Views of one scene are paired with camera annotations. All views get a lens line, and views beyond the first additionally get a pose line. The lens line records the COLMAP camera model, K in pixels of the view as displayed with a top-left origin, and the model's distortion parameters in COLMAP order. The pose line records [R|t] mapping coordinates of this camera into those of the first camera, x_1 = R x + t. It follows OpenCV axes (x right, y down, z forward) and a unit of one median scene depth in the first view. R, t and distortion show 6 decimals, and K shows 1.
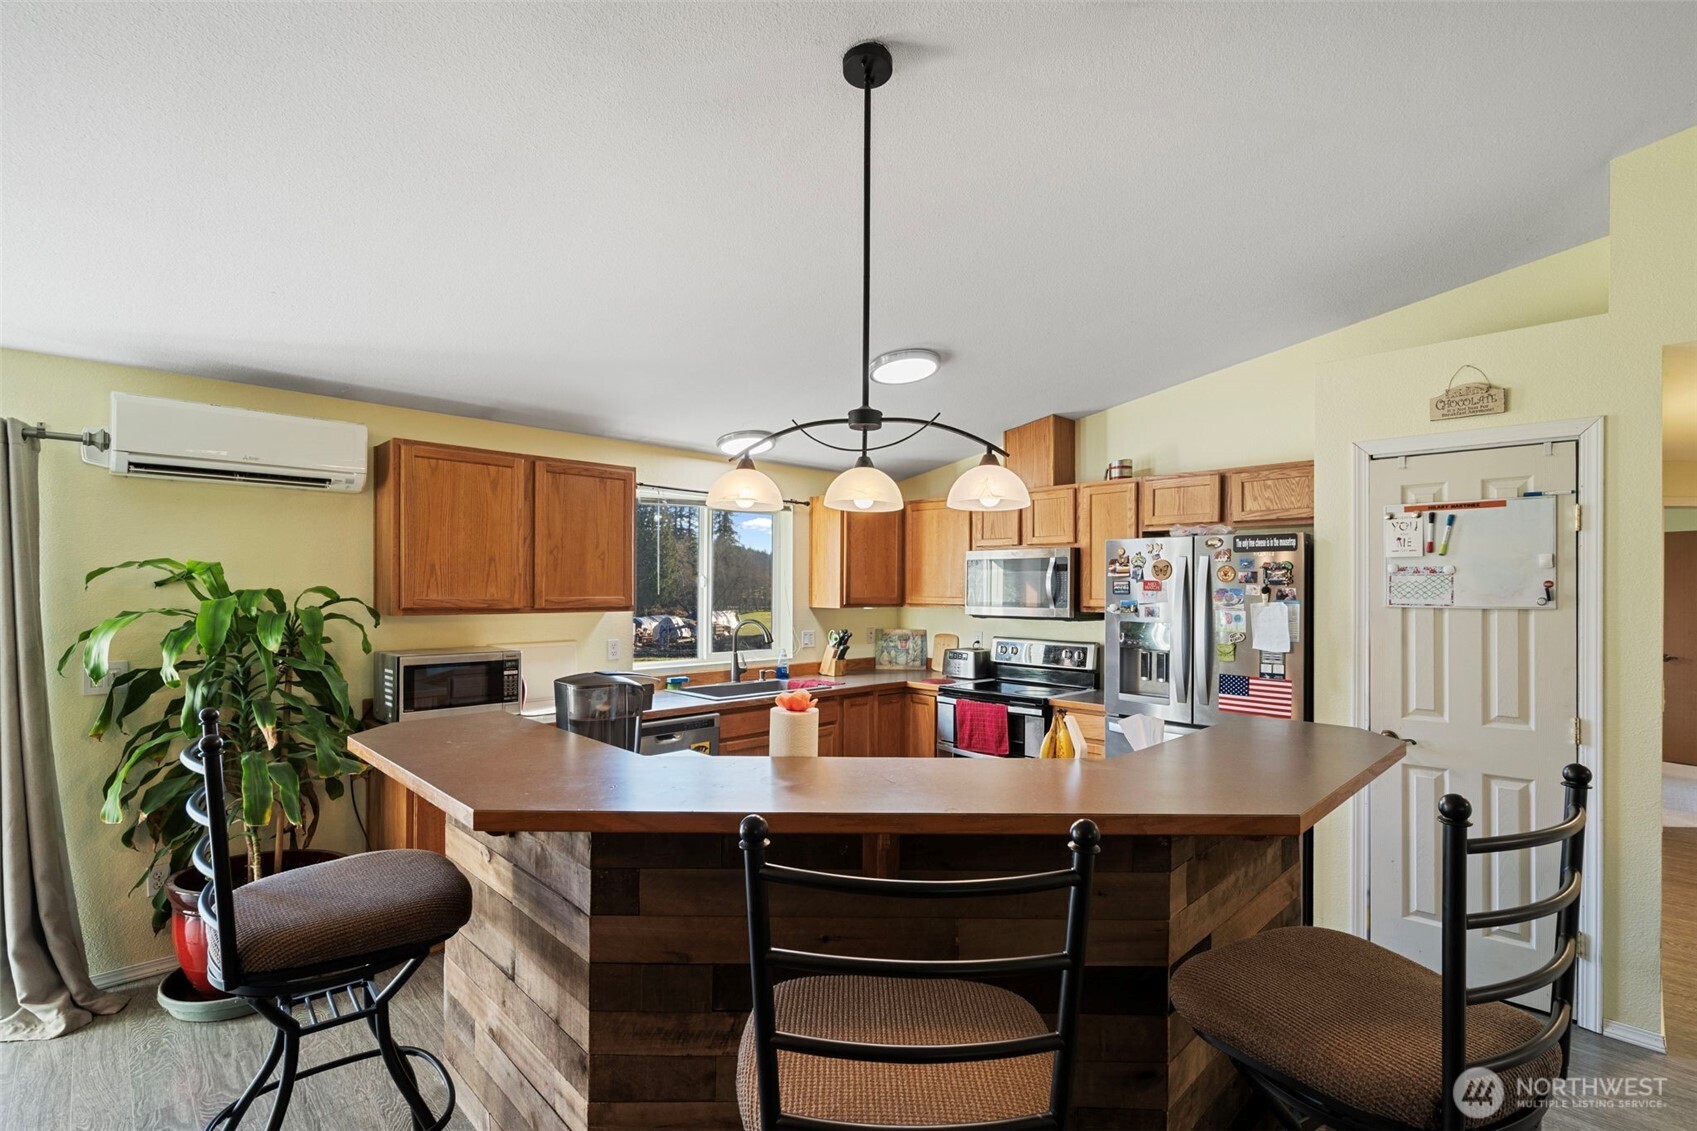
lens RADIAL K [[775.4, 0, 852.9], [0, 775.4, 576.9], [0, 0, 1]] dist [-0.006087, -0.000282]
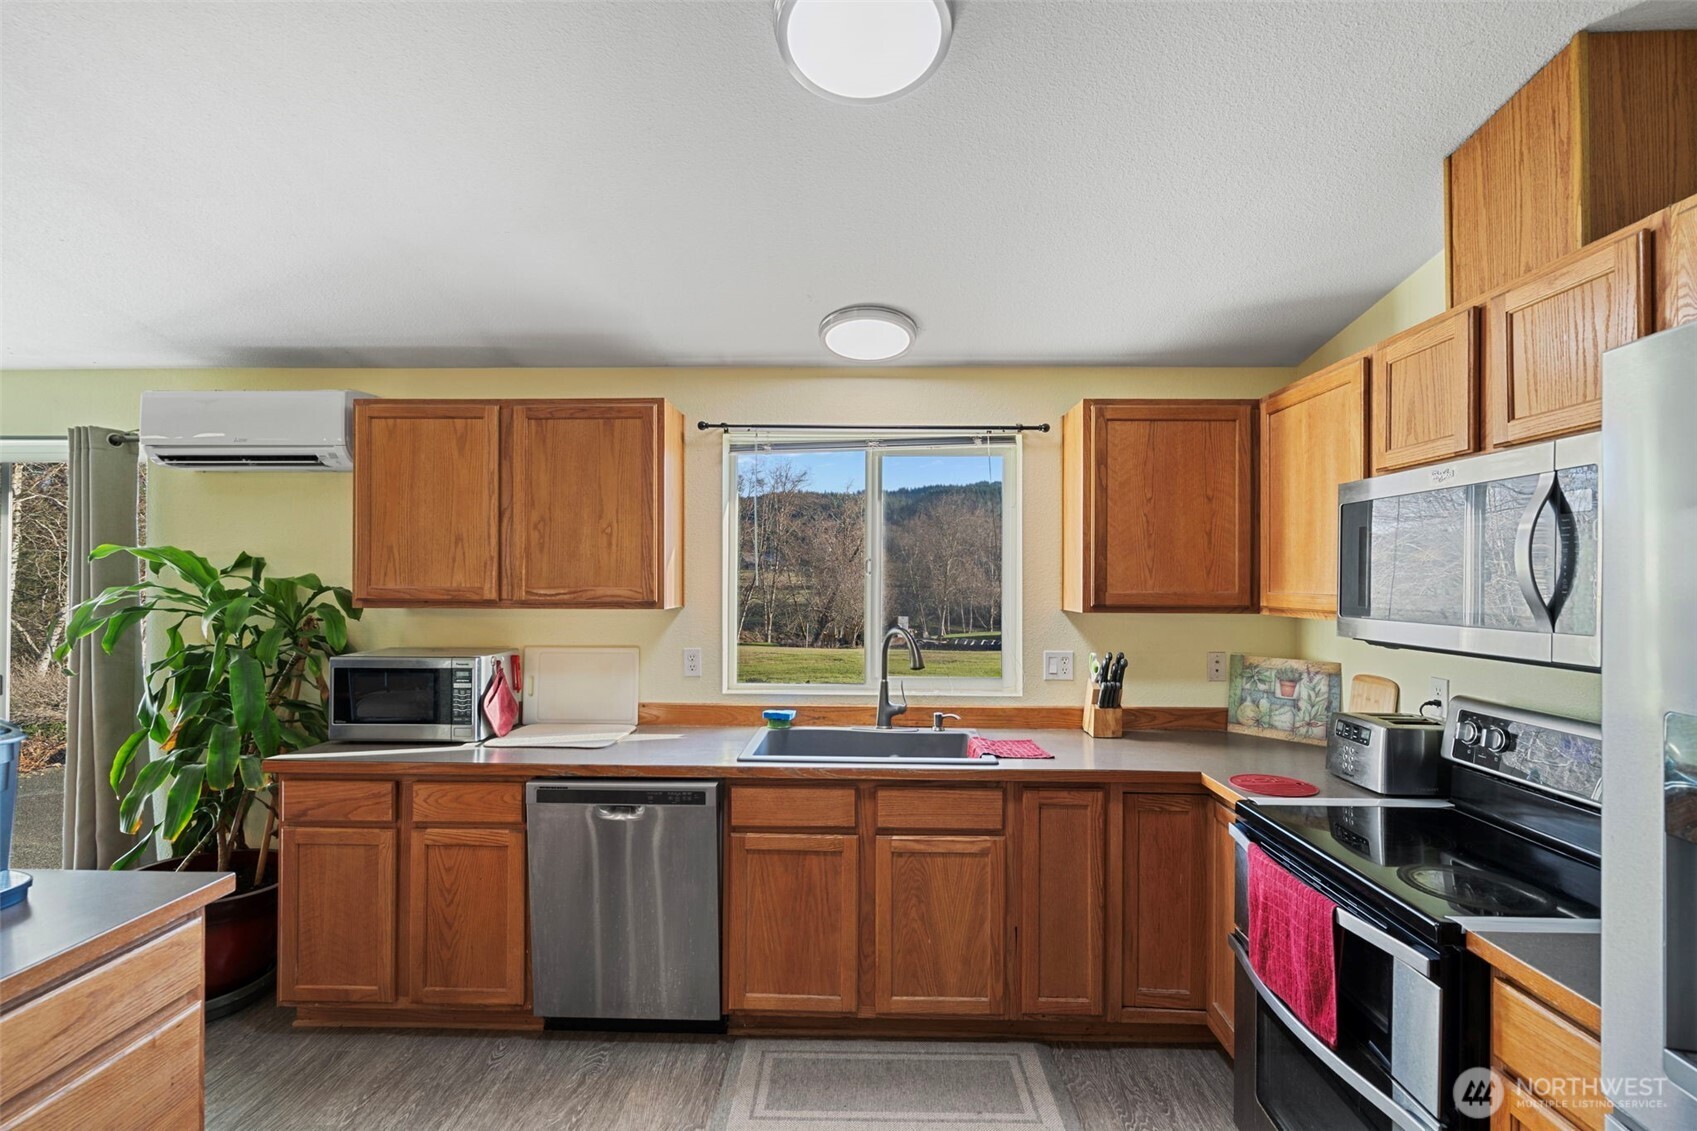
lens RADIAL K [[775.4, 0, 852.9], [0, 775.4, 576.9], [0, 0, 1]] dist [-0.006087, -0.000282]
pose [[0.693973, -0.004647, -0.719986, 0.359801], [0.009910, 0.999946, 0.003098, 0.017072], [0.719933, -0.009285, 0.693982, 0.719054]]
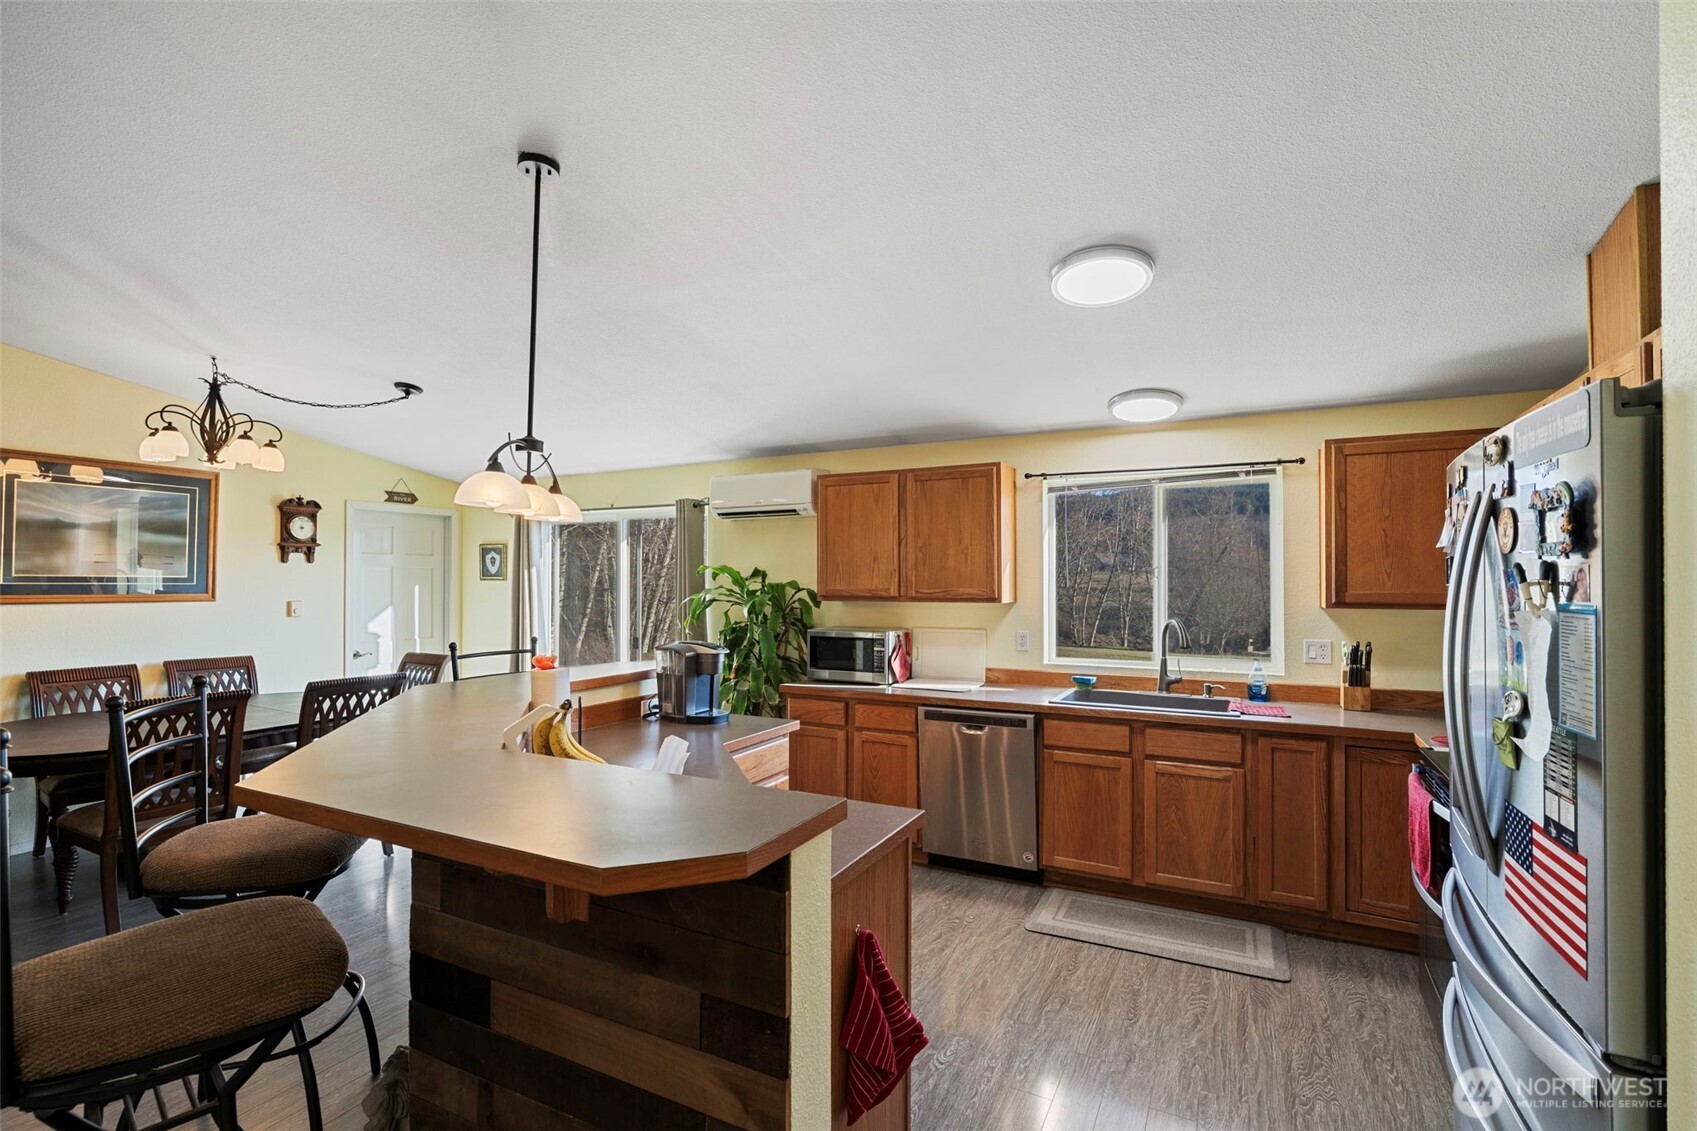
lens RADIAL K [[775.4, 0, 852.9], [0, 775.4, 576.9], [0, 0, 1]] dist [-0.006087, -0.000282]
pose [[0.311646, -0.010070, -0.950145, 0.694035], [0.015643, 0.999863, -0.005466, 0.013850], [0.950070, -0.013160, 0.311760, 0.553054]]
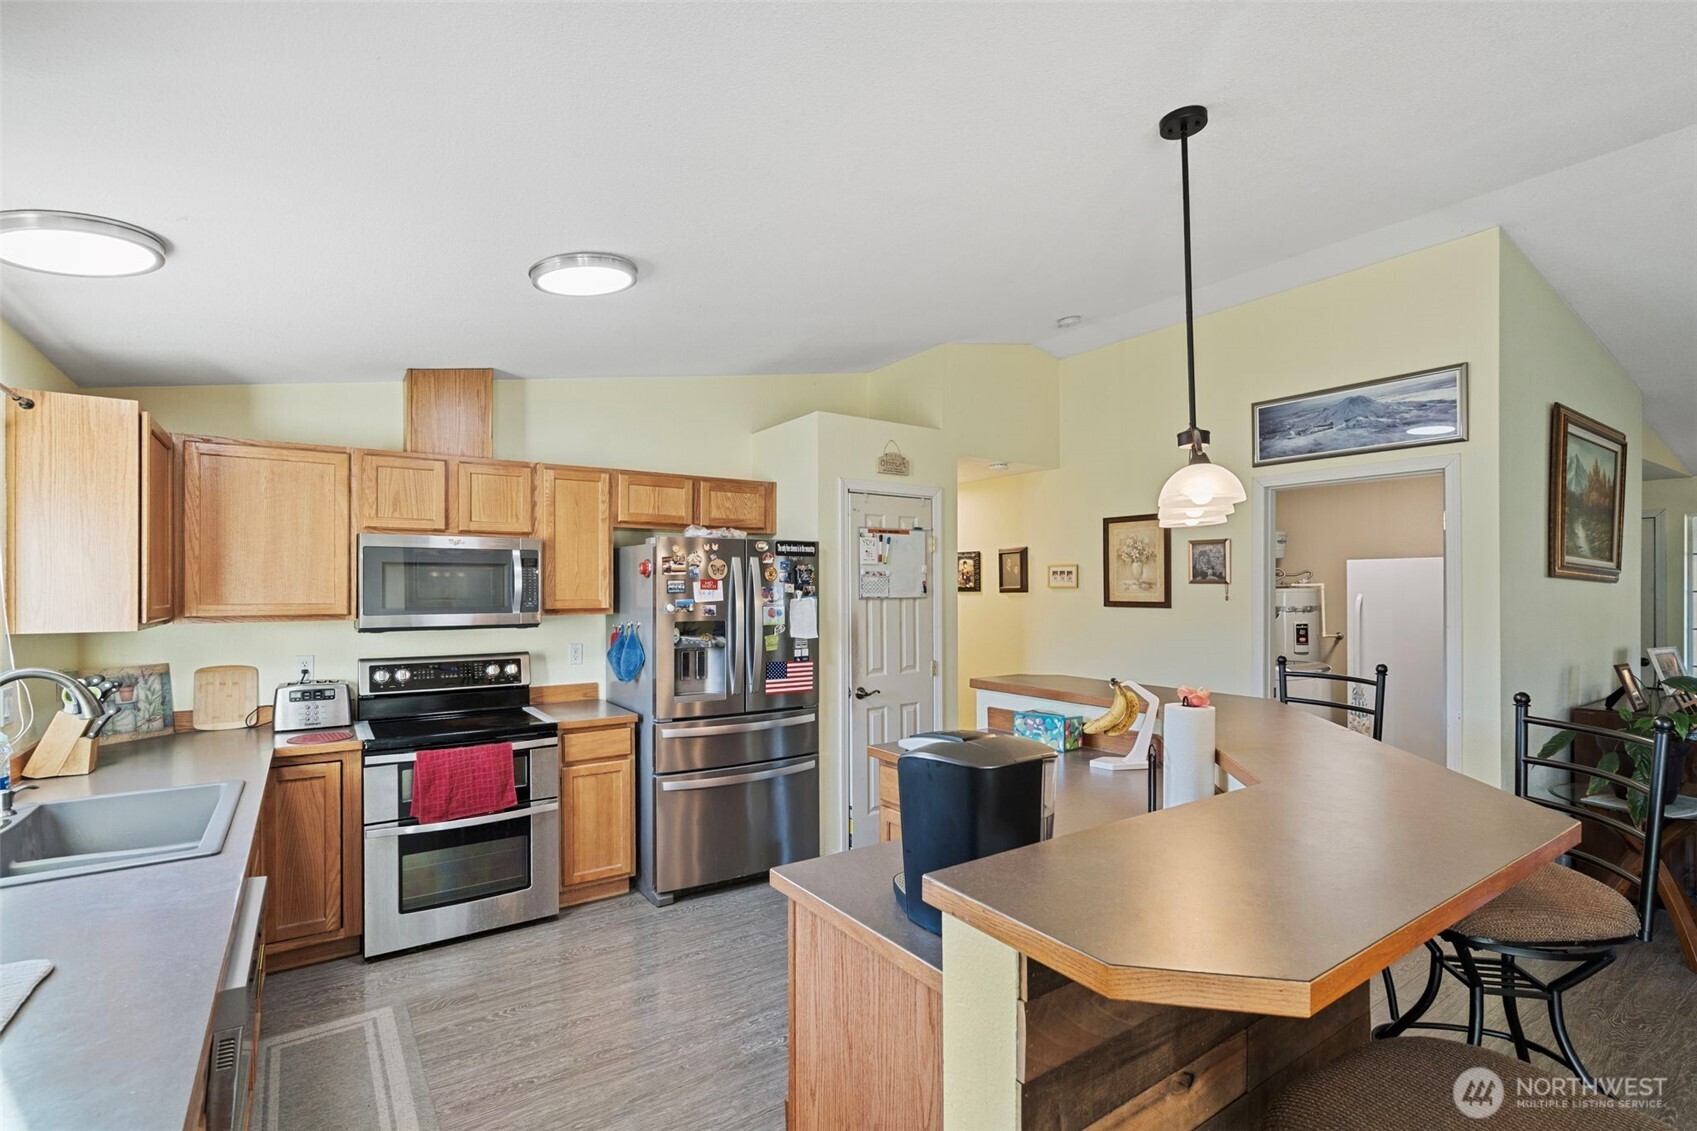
lens RADIAL K [[775.4, 0, 852.9], [0, 775.4, 576.9], [0, 0, 1]] dist [-0.006087, -0.000282]
pose [[0.182122, 0.006119, 0.983257, -0.583639], [-0.009650, 0.999944, -0.004435, 0.004059], [-0.983229, -0.008681, 0.182170, 0.636978]]
